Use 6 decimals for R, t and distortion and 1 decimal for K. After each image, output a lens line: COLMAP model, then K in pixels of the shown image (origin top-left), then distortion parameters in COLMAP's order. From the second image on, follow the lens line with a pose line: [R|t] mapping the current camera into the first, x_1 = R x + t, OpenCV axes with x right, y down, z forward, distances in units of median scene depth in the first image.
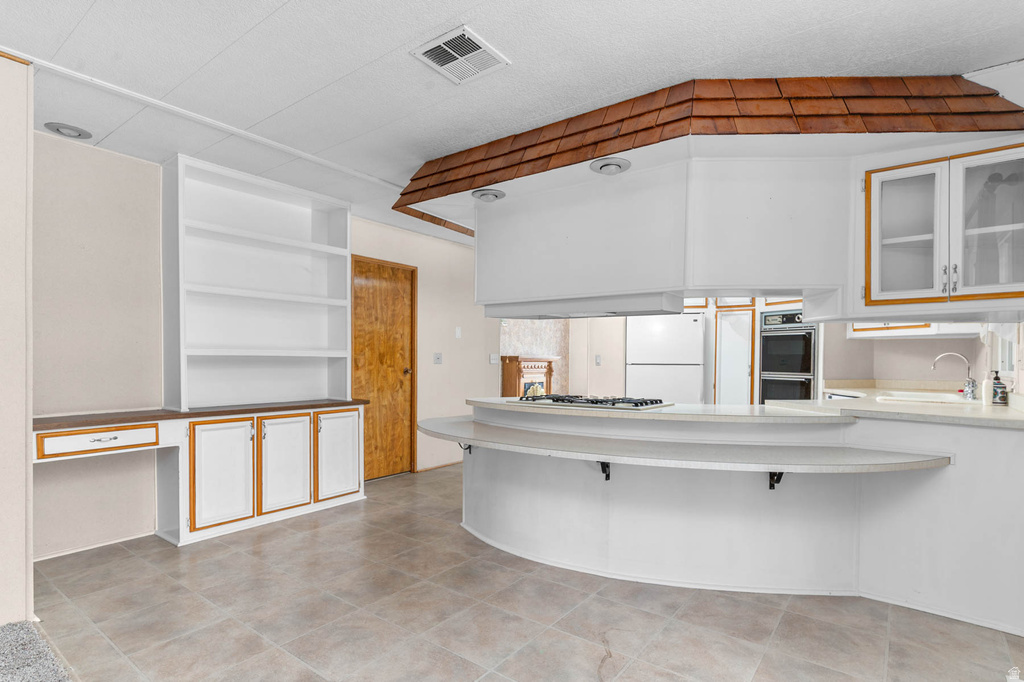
lens RADIAL K [[516.3, 0, 518.2], [0, 516.3, 364.9], [0, 0, 1]] dist [0.000317, -0.001107]
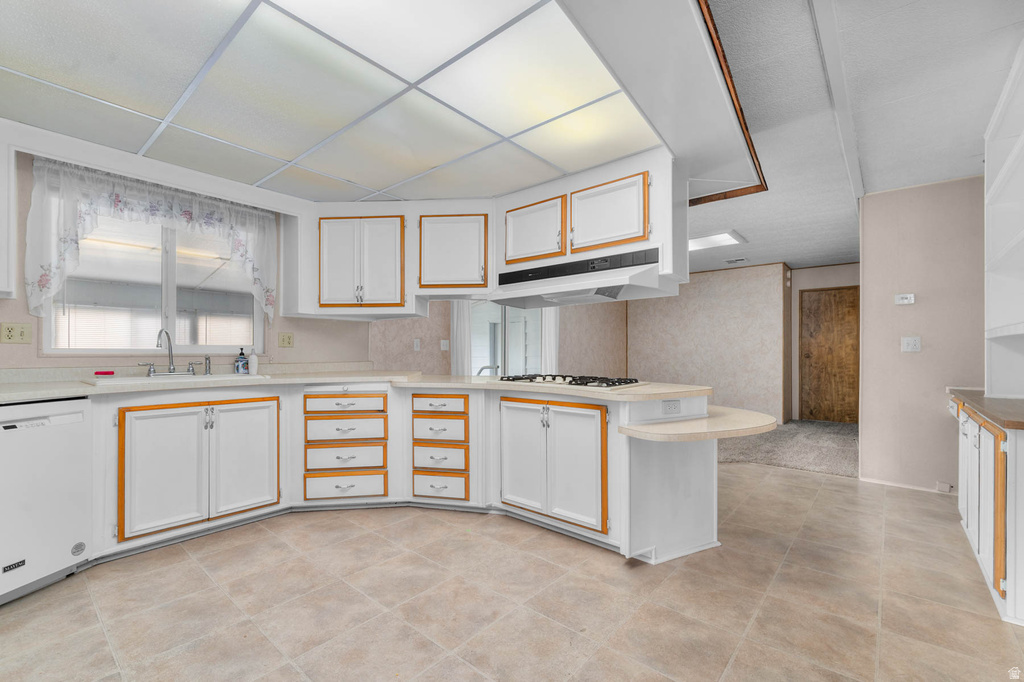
lens RADIAL K [[441.6, 0, 511.7], [0, 441.6, 347.9], [0, 0, 1]] dist [-0.000103, 0.000031]
pose [[-0.997596, -0.005283, 0.069102, 0.193500], [-0.005430, 0.999983, -0.001939, 0.009913], [-0.069091, -0.002309, -0.997608, 2.018340]]
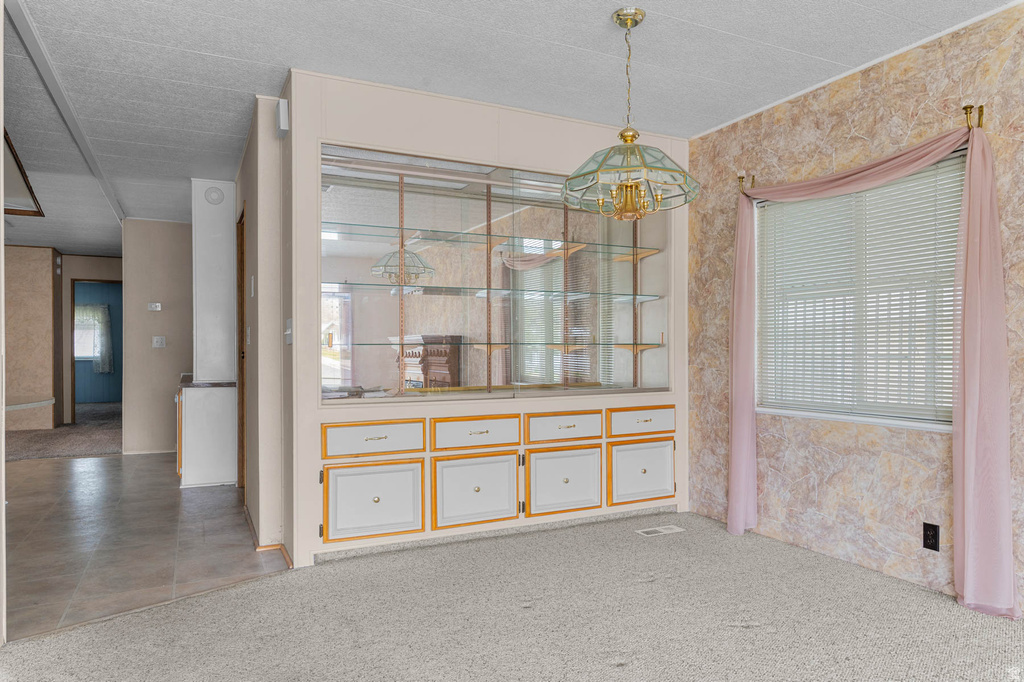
lens RADIAL K [[646.9, 0, 509.2], [0, 646.9, 350.6], [0, 0, 1]] dist [0.009023, 0.001206]
pose [[-0.452943, 0.005779, -0.891521, 0.644424], [-0.003969, 0.999956, 0.008498, -0.000694], [0.891530, 0.007388, -0.452900, 2.829117]]
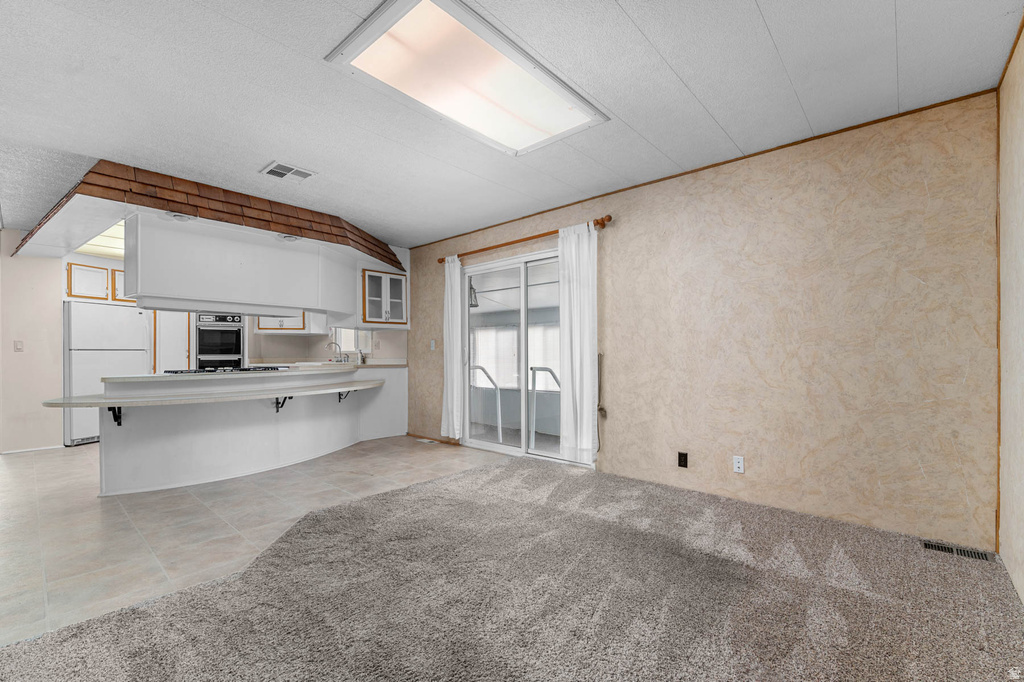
lens RADIAL K [[441.6, 0, 517.6], [0, 441.6, 348.1], [0, 0, 1]] dist [-0.000103, 0.000031]
pose [[0.087202, 0.003633, 0.996184, -1.123986], [0.014601, 0.999881, -0.004925, 0.024246], [-0.996084, 0.014975, 0.087139, 0.059122]]
